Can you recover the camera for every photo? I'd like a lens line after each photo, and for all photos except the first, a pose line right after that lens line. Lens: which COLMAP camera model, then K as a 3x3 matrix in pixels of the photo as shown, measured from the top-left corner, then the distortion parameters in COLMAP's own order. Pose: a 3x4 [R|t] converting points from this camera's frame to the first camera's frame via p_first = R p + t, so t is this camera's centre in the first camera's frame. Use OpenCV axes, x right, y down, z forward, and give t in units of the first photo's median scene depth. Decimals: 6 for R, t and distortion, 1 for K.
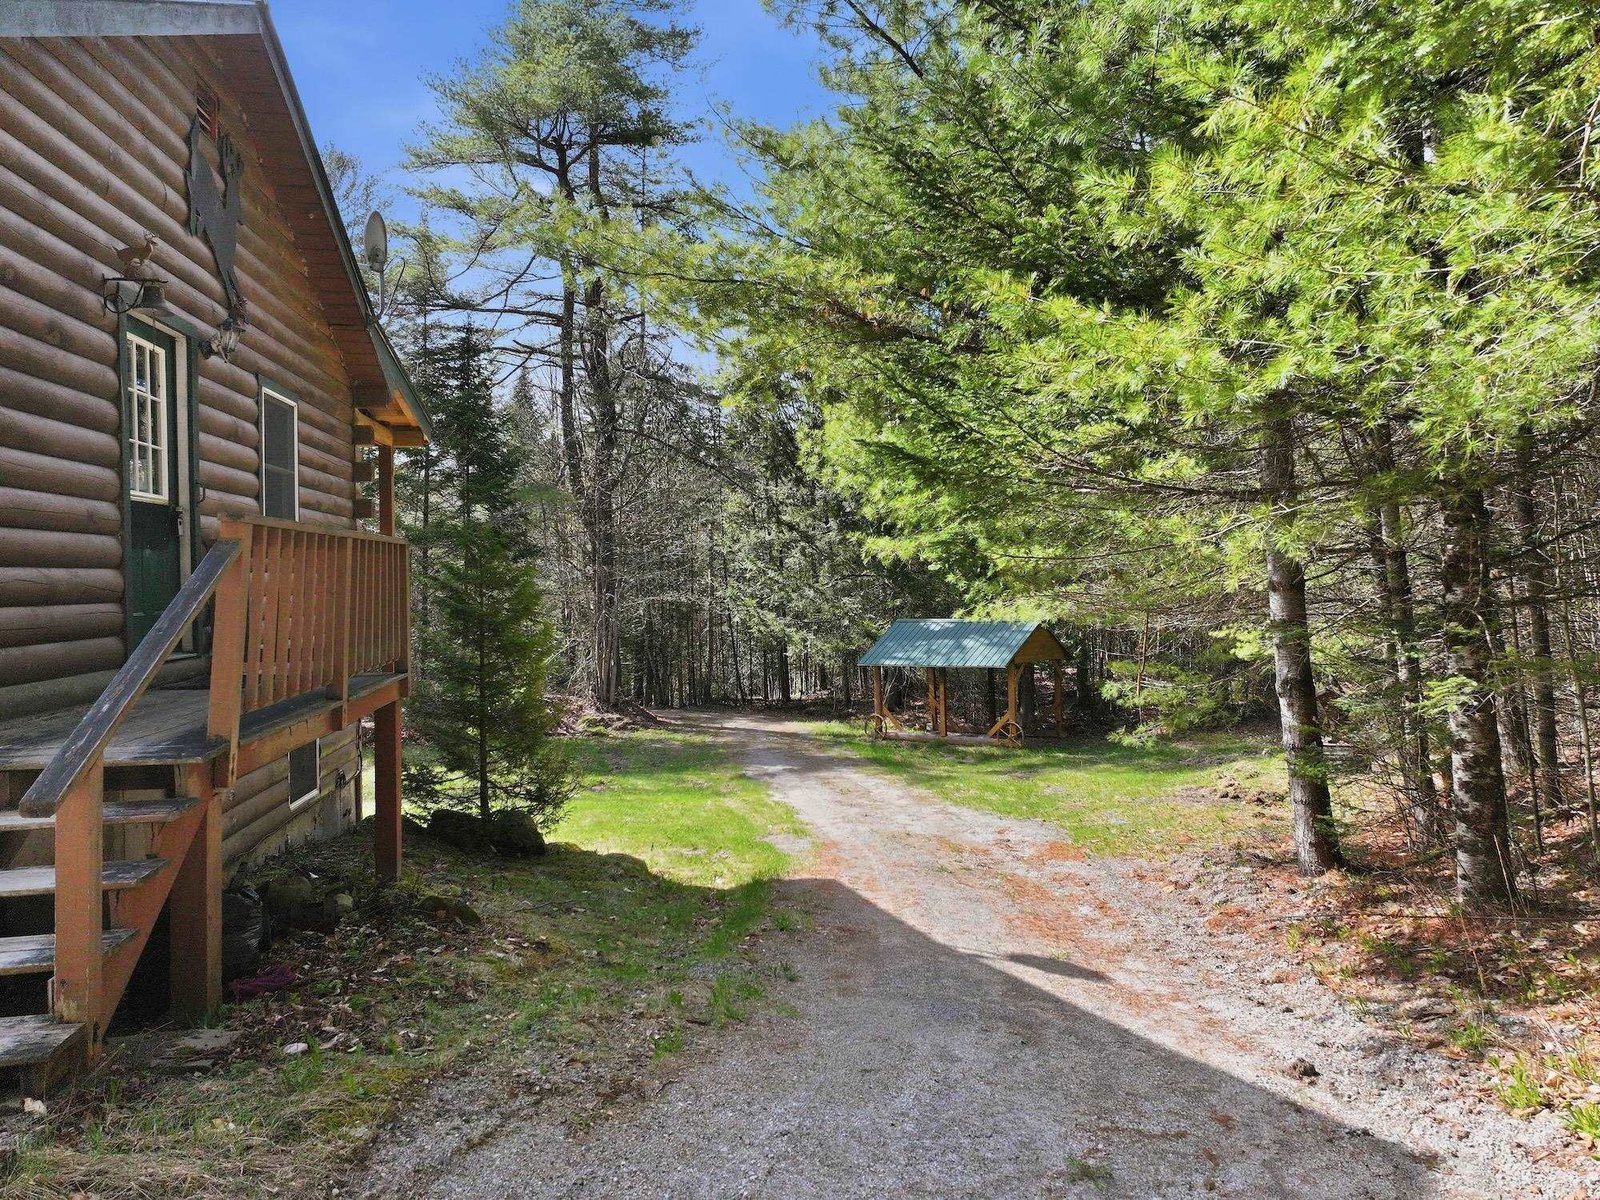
lens RADIAL K [[1122.4, 0, 798.9], [0, 1122.4, 596.4], [0, 0, 1]] dist [-0.004762, 0.018392]
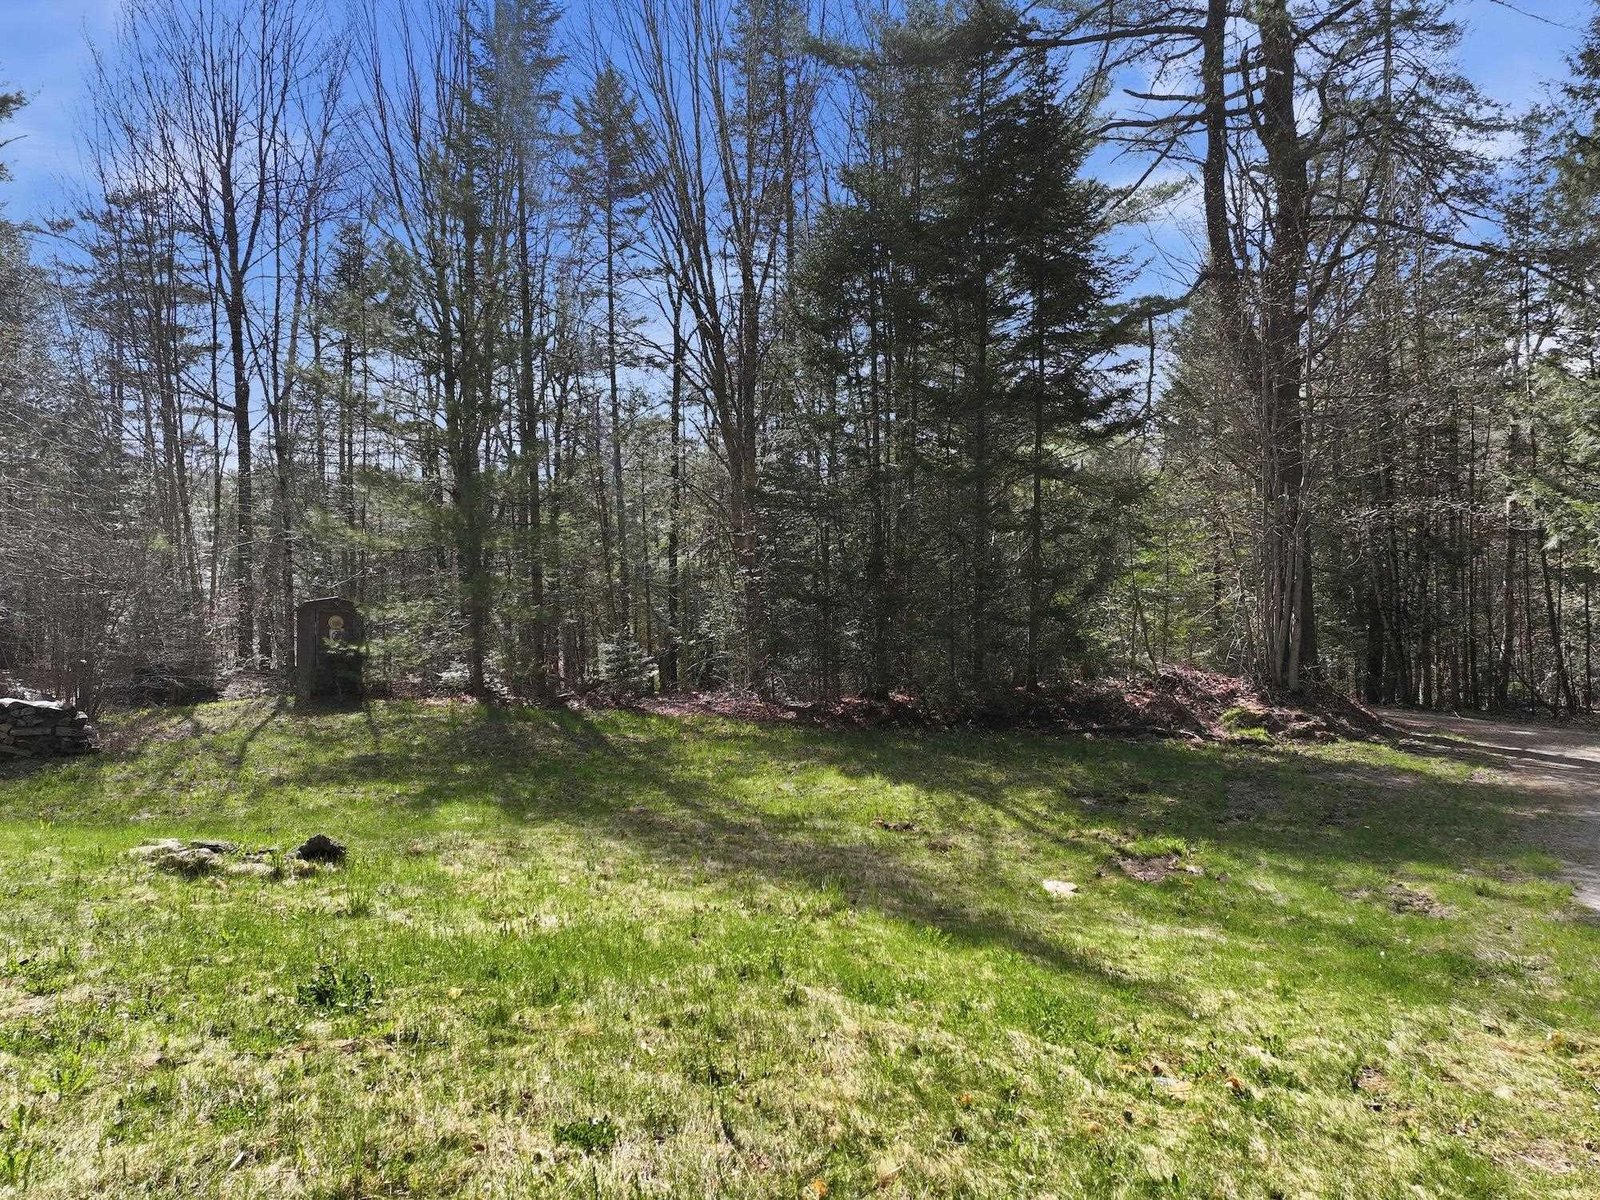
lens RADIAL K [[1122.4, 0, 804.7], [0, 1122.4, 599.2], [0, 0, 1]] dist [-0.004762, 0.018392]
pose [[0.797106, 0.005368, -0.603816, -0.019532], [-0.004569, 0.999985, 0.002858, 0.048936], [0.603822, 0.000480, 0.797119, 0.400898]]
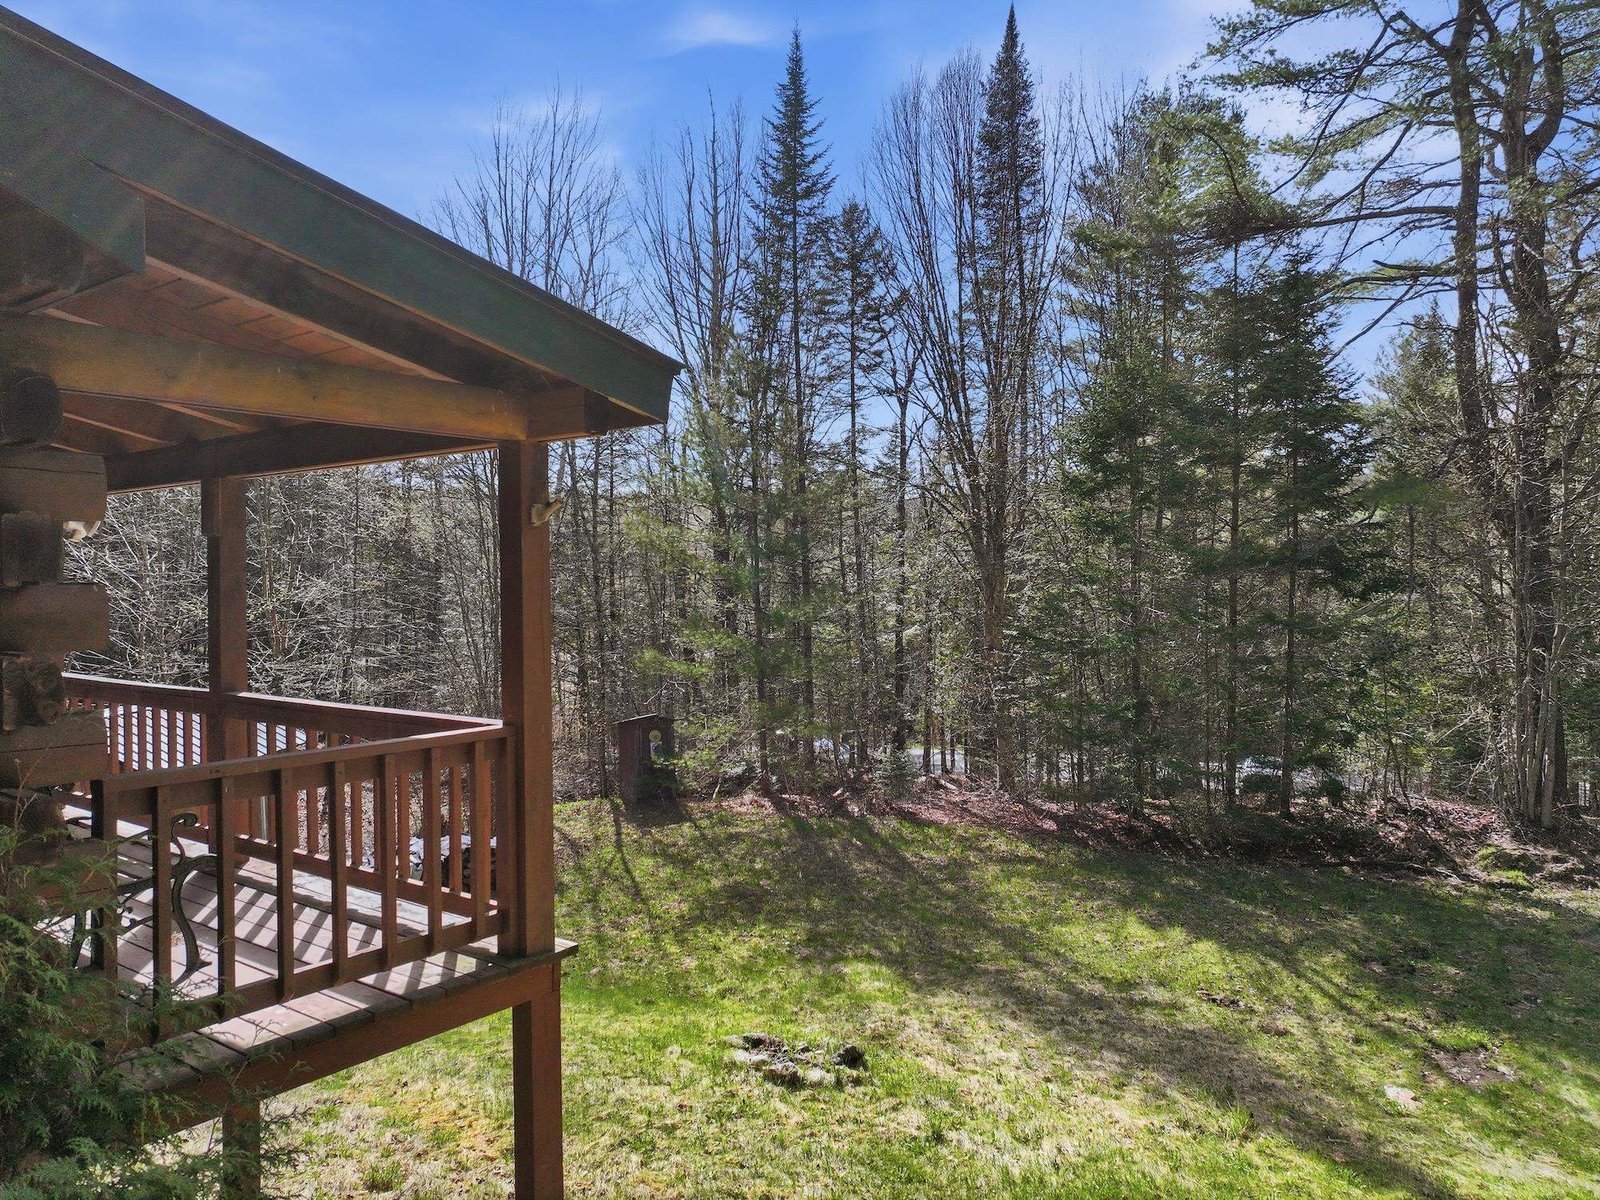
lens RADIAL K [[1122.4, 0, 800.4], [0, 1122.4, 596.5], [0, 0, 1]] dist [-0.004762, 0.018392]
pose [[0.708578, 0.005177, -0.705613, -0.023973], [-0.006617, 0.999978, 0.000692, -0.028176], [0.705601, 0.004178, 0.708597, 0.289455]]
